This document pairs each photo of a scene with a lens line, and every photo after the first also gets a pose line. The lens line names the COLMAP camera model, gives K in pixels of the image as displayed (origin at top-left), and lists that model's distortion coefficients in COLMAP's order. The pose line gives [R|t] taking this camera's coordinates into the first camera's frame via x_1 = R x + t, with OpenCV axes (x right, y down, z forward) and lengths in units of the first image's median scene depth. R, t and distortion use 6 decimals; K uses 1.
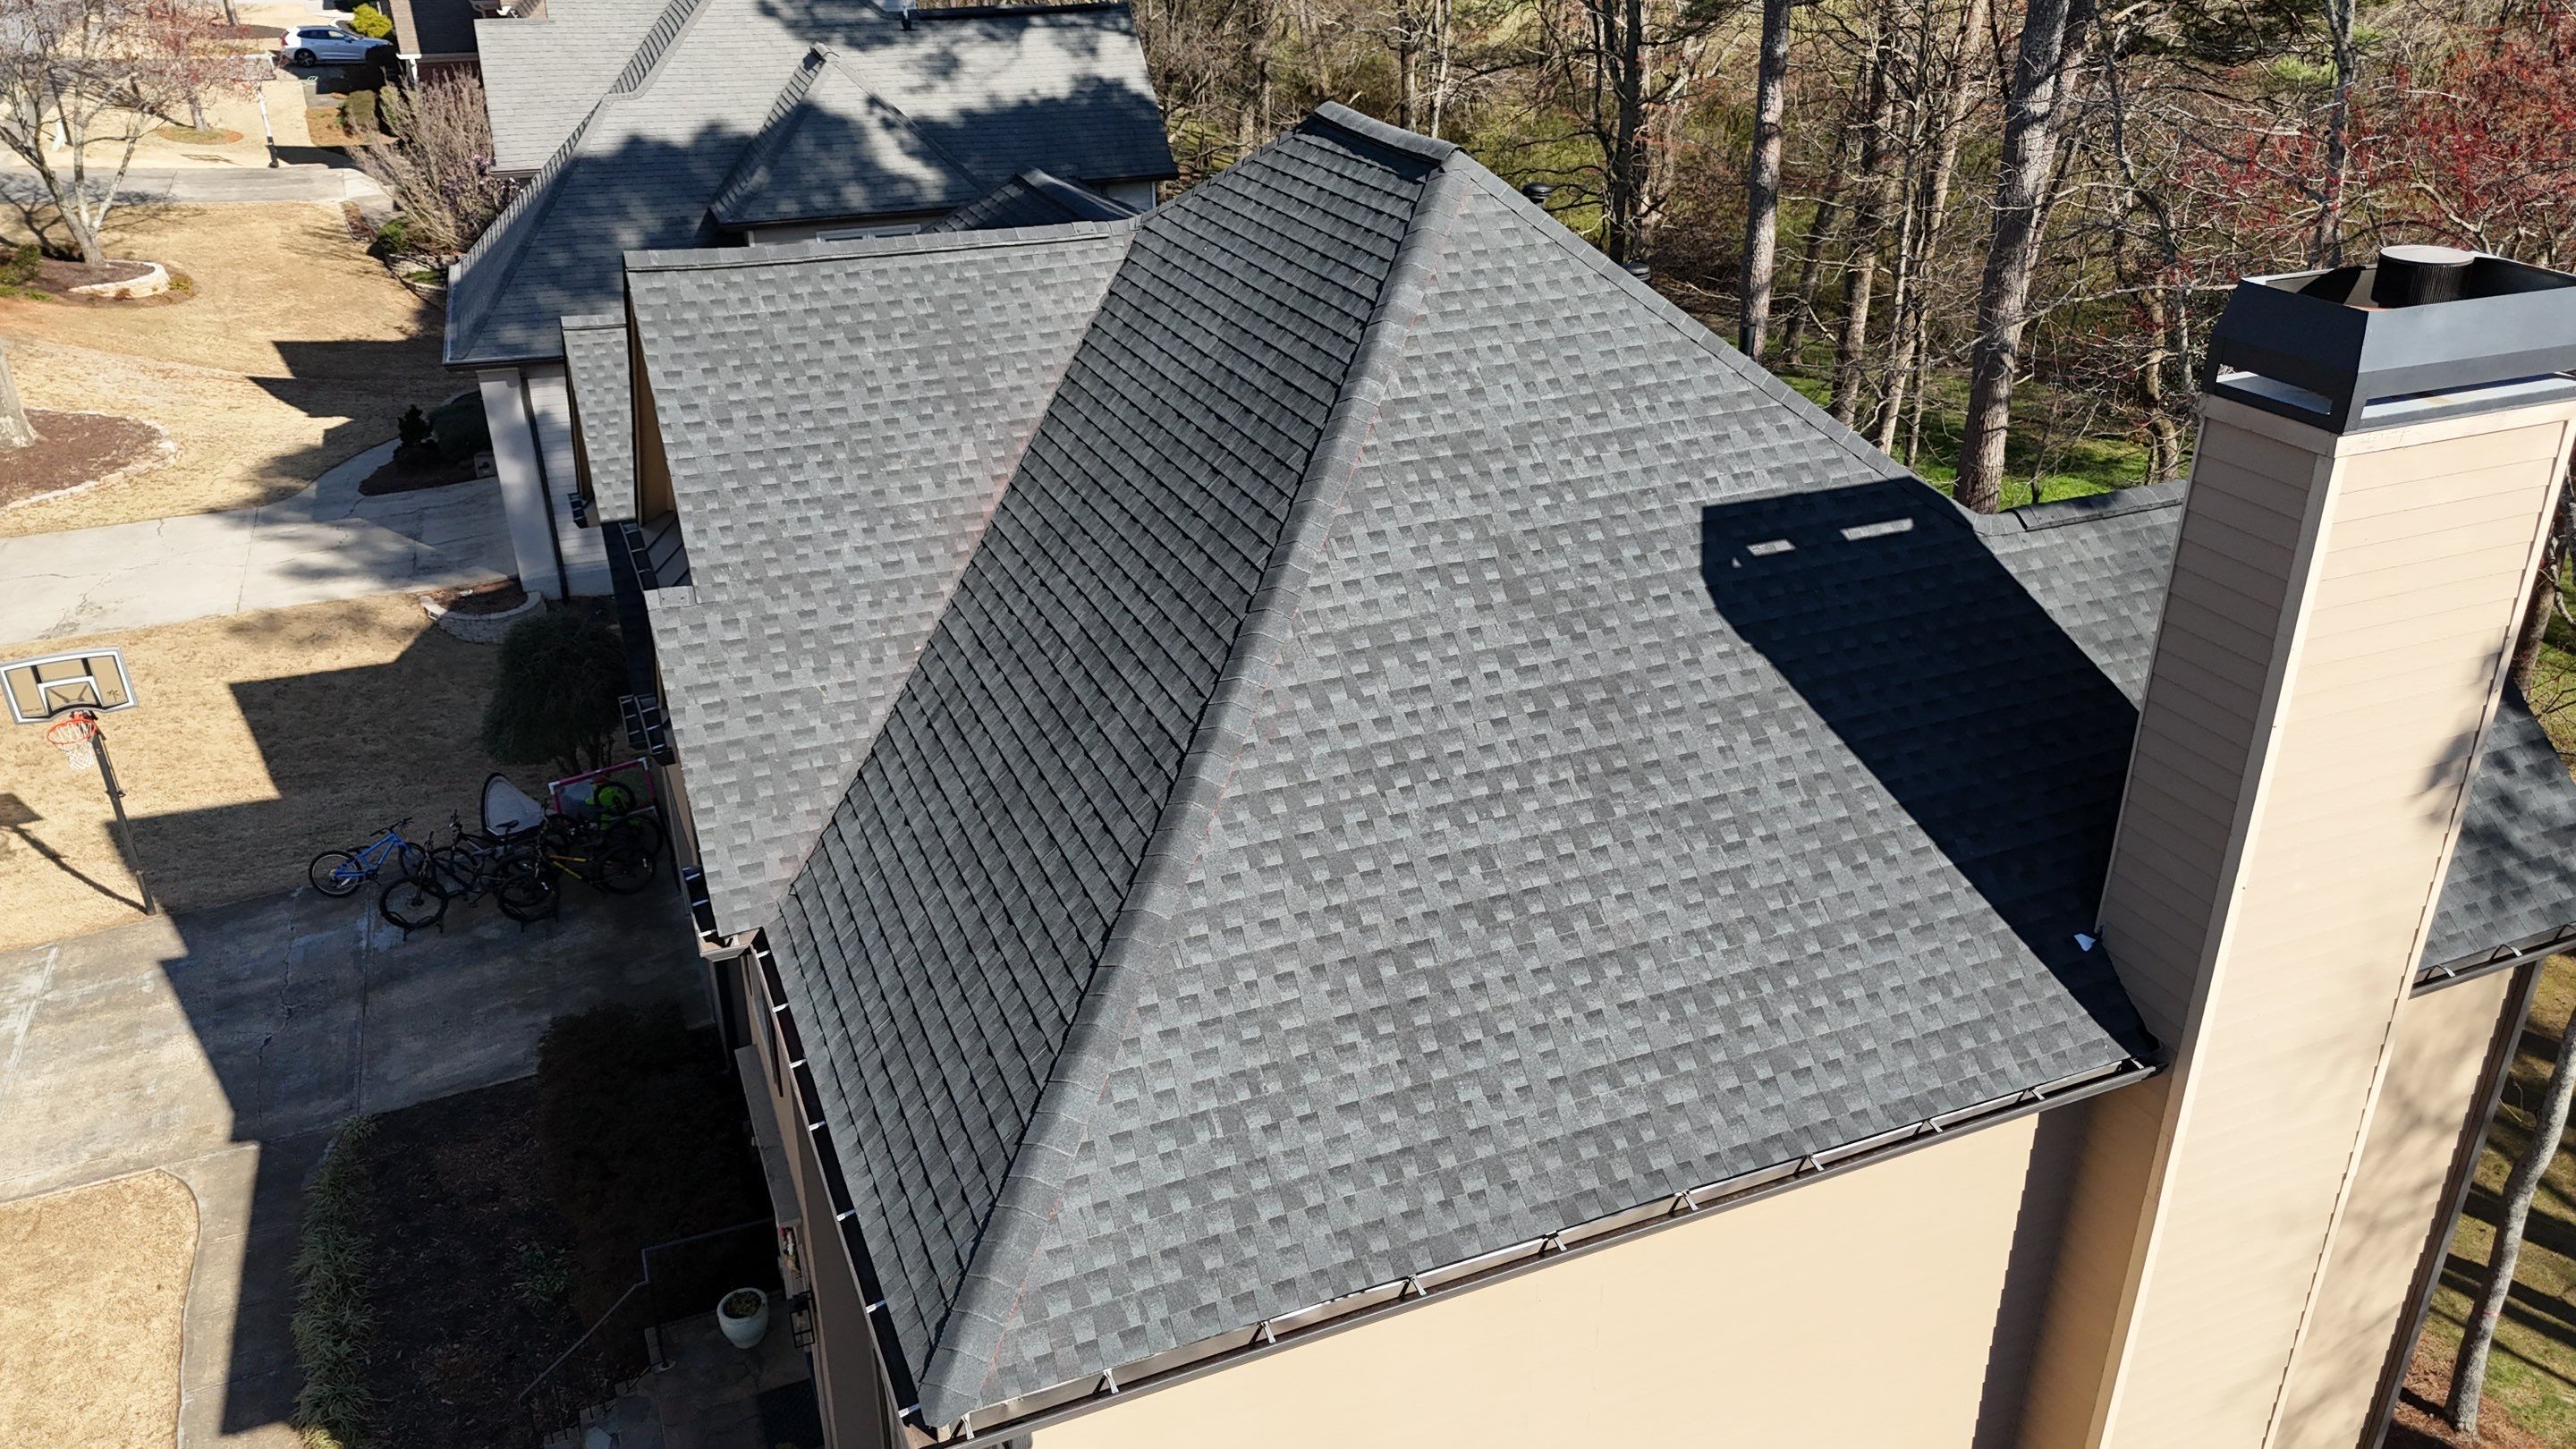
lens RADIAL K [[1894.8, 0, 1288.0], [0, 1894.8, 724.5], [0, 0, 1]] dist [0.084307, -0.119905]
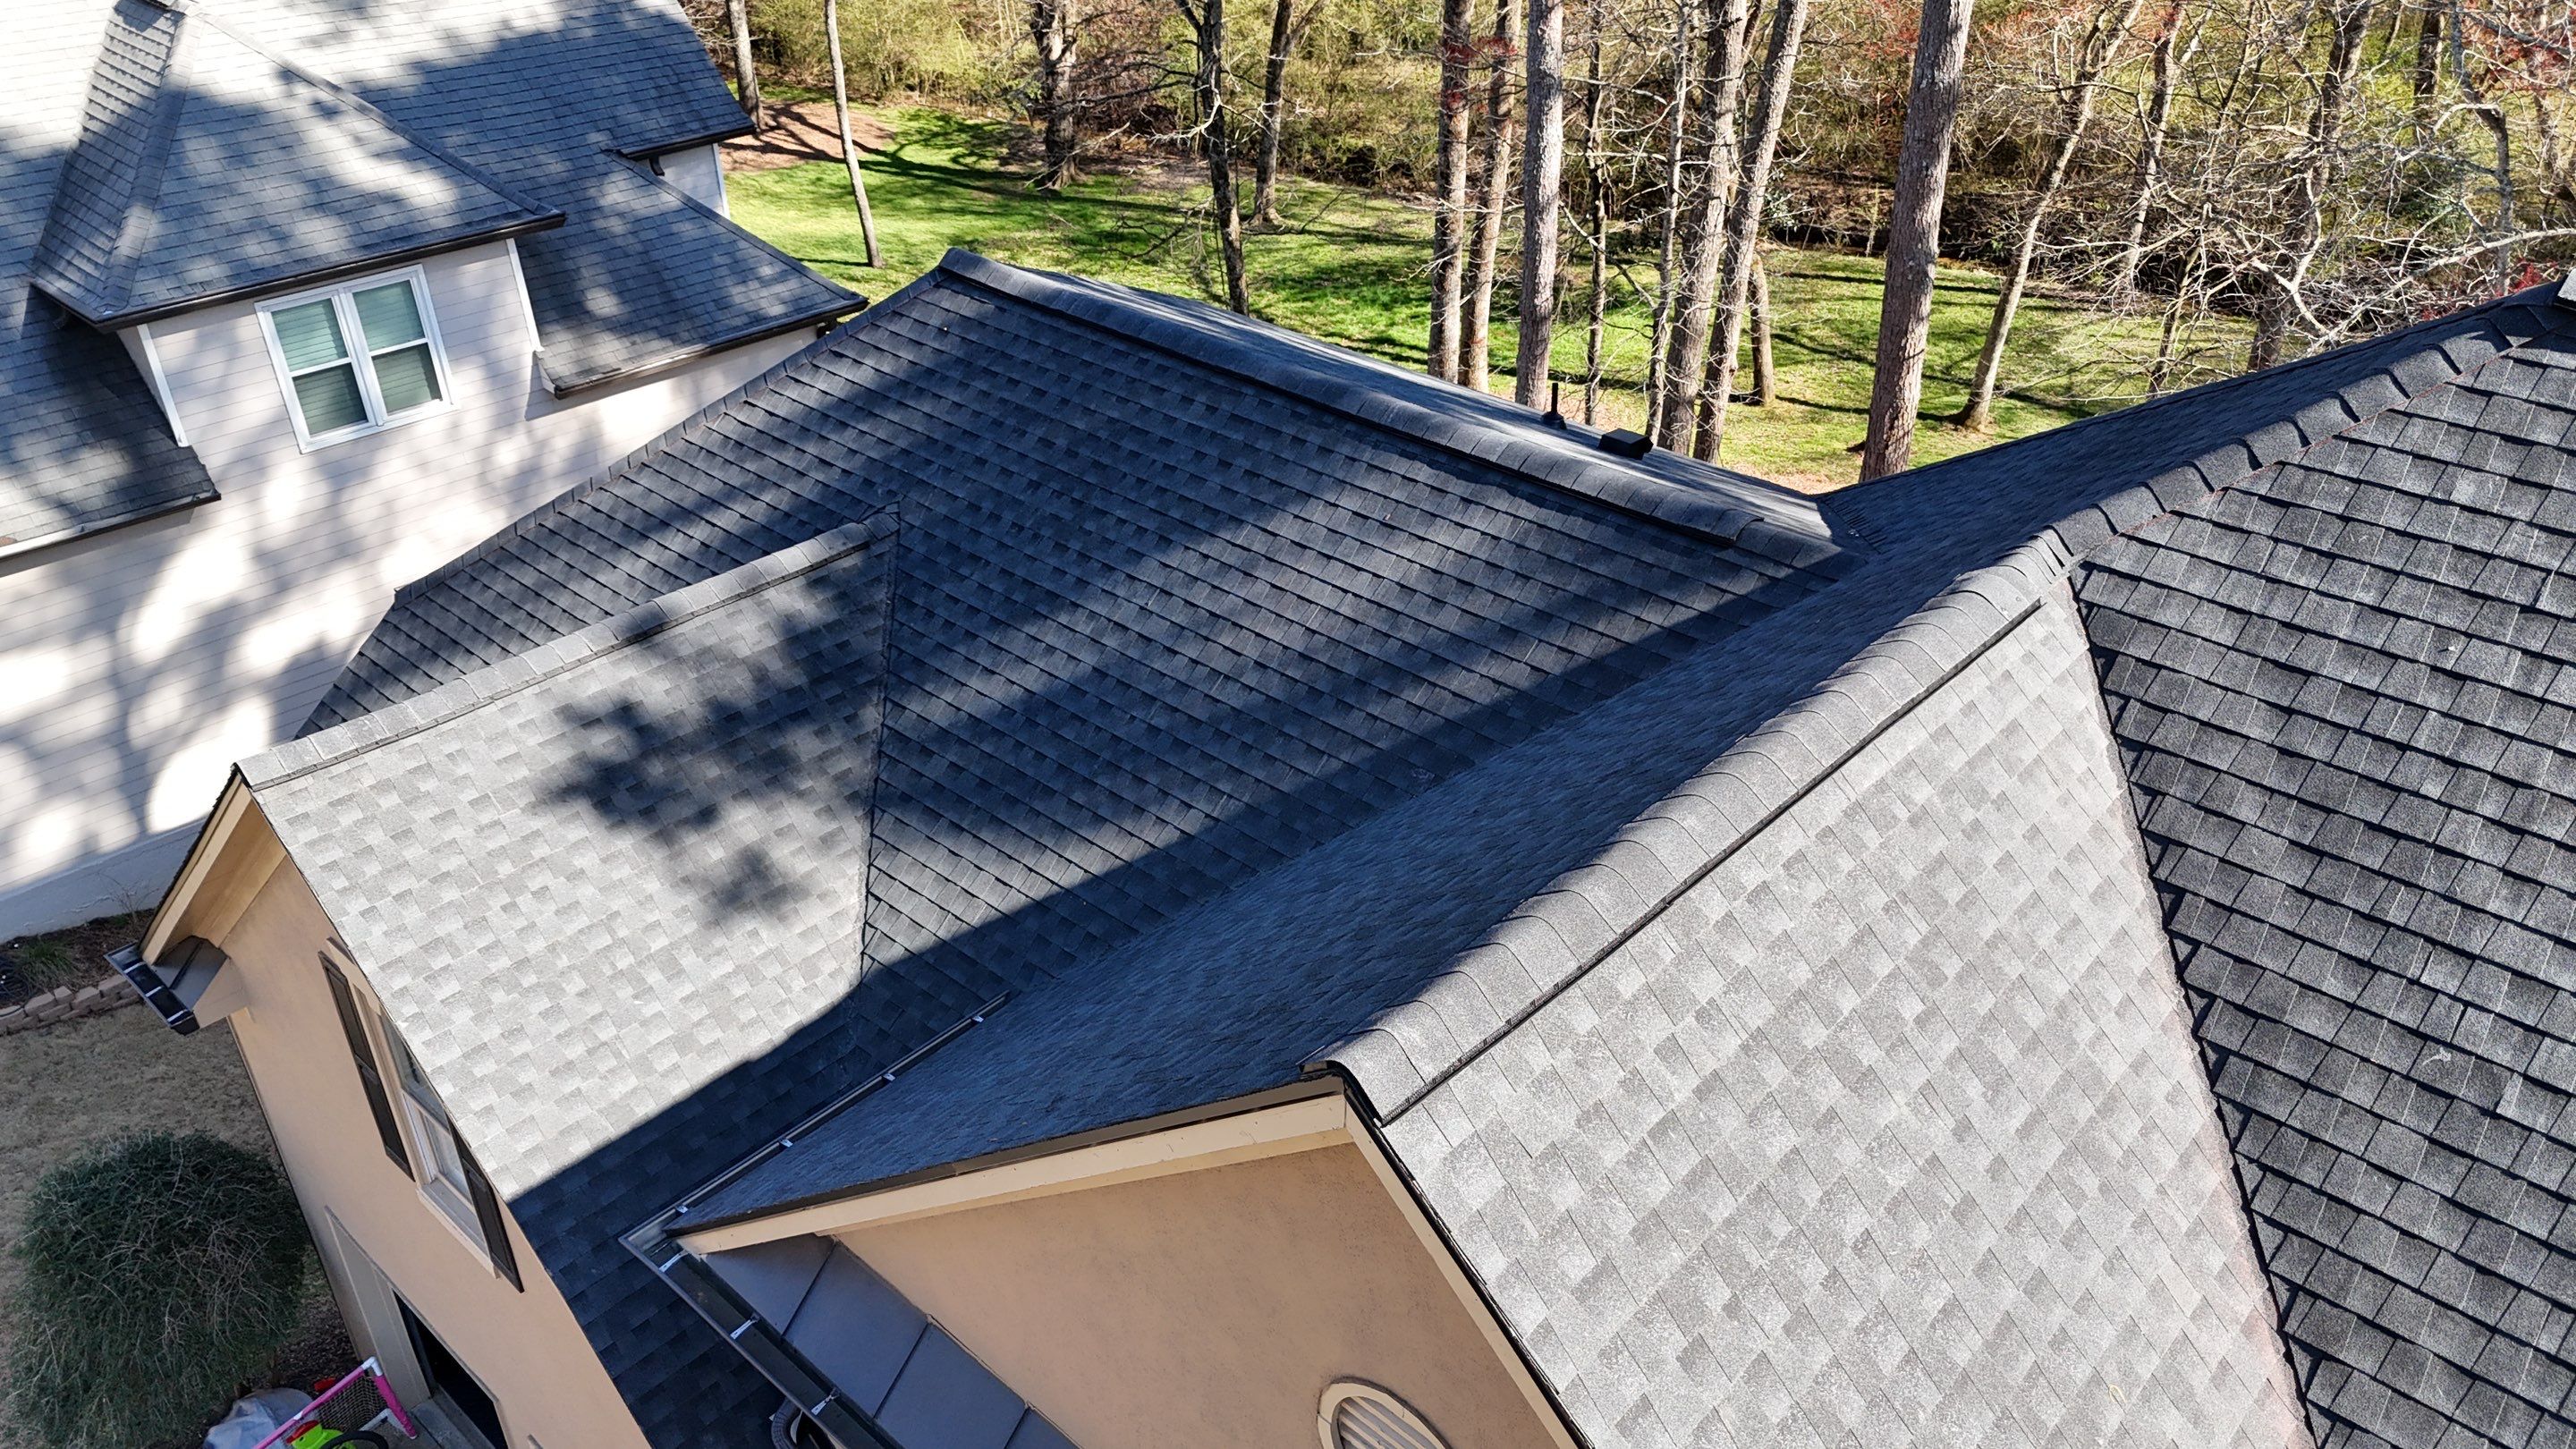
lens RADIAL K [[1894.8, 0, 1288.0], [0, 1894.8, 724.5], [0, 0, 1]] dist [0.084307, -0.119905]
pose [[0.910375, -0.220268, 0.350284, -0.186506], [0.184608, 0.973829, 0.132580, -0.142414], [-0.370320, -0.056032, 0.927213, 0.286288]]
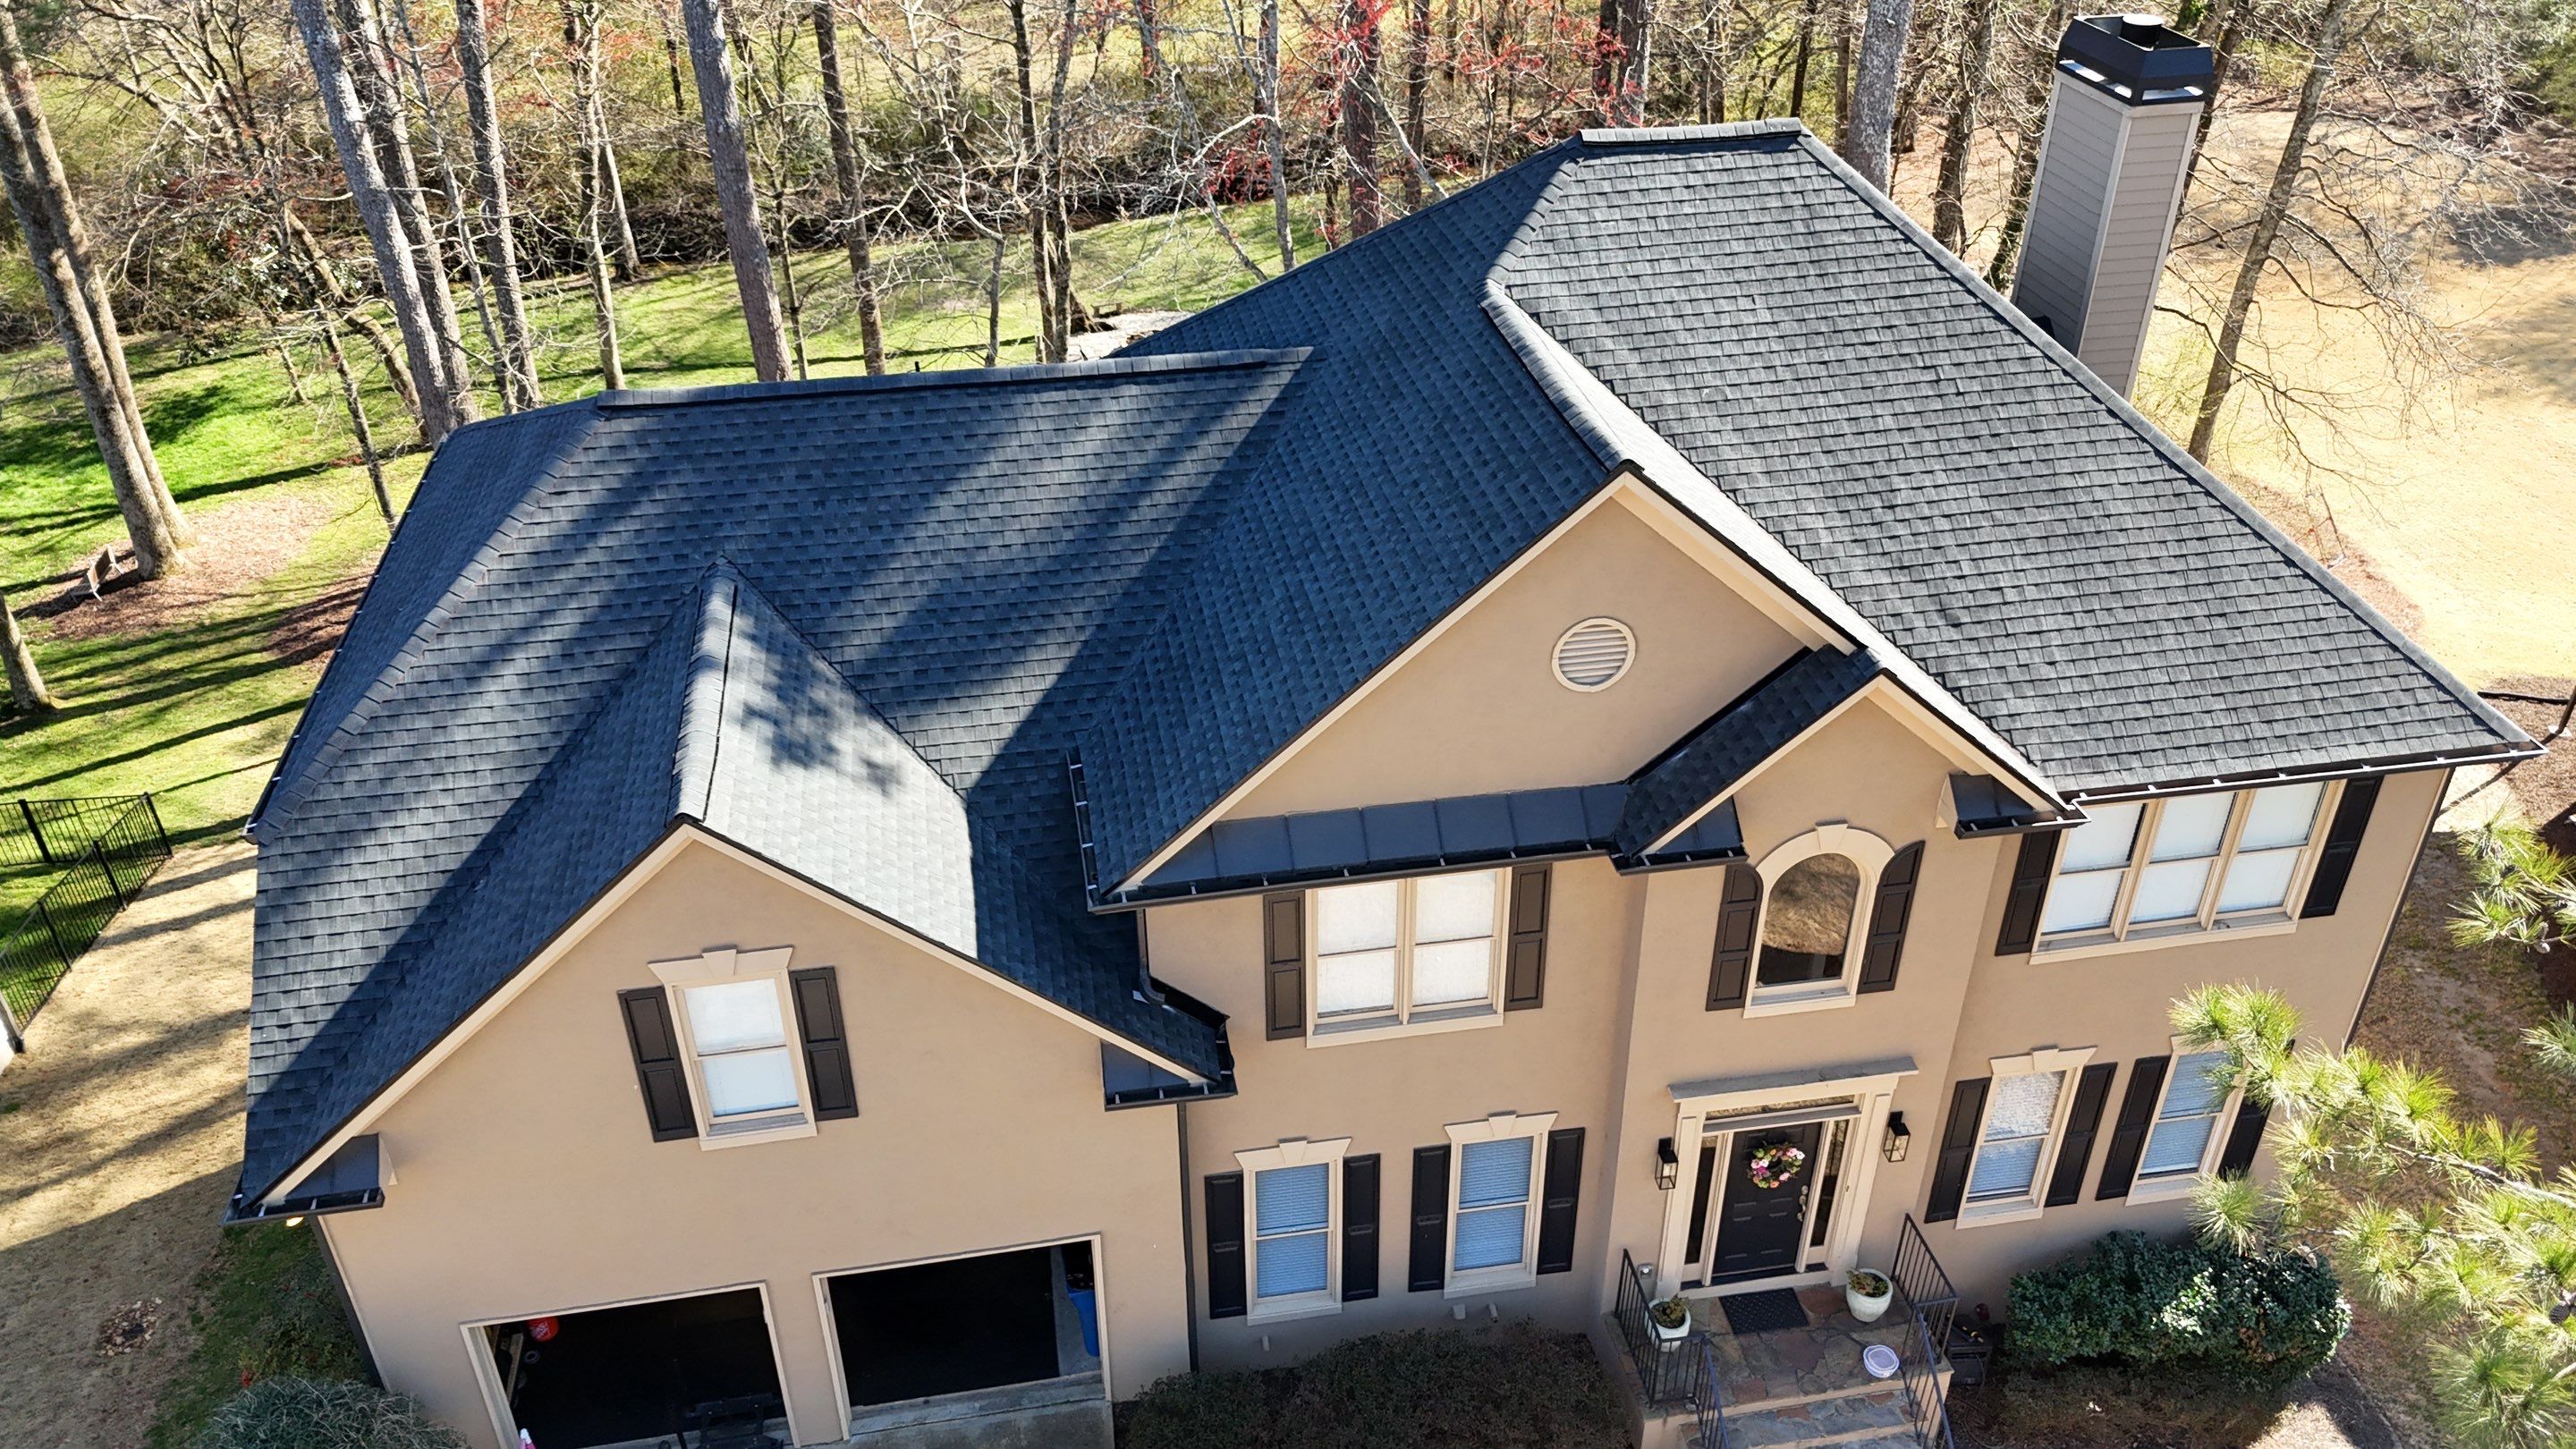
lens RADIAL K [[1894.8, 0, 1288.0], [0, 1894.8, 724.5], [0, 0, 1]] dist [0.084307, -0.119905]
pose [[0.219087, -0.520997, 0.824962, -0.537589], [0.430734, 0.810299, 0.397346, -0.252123], [-0.875482, 0.268286, 0.401937, 0.325635]]
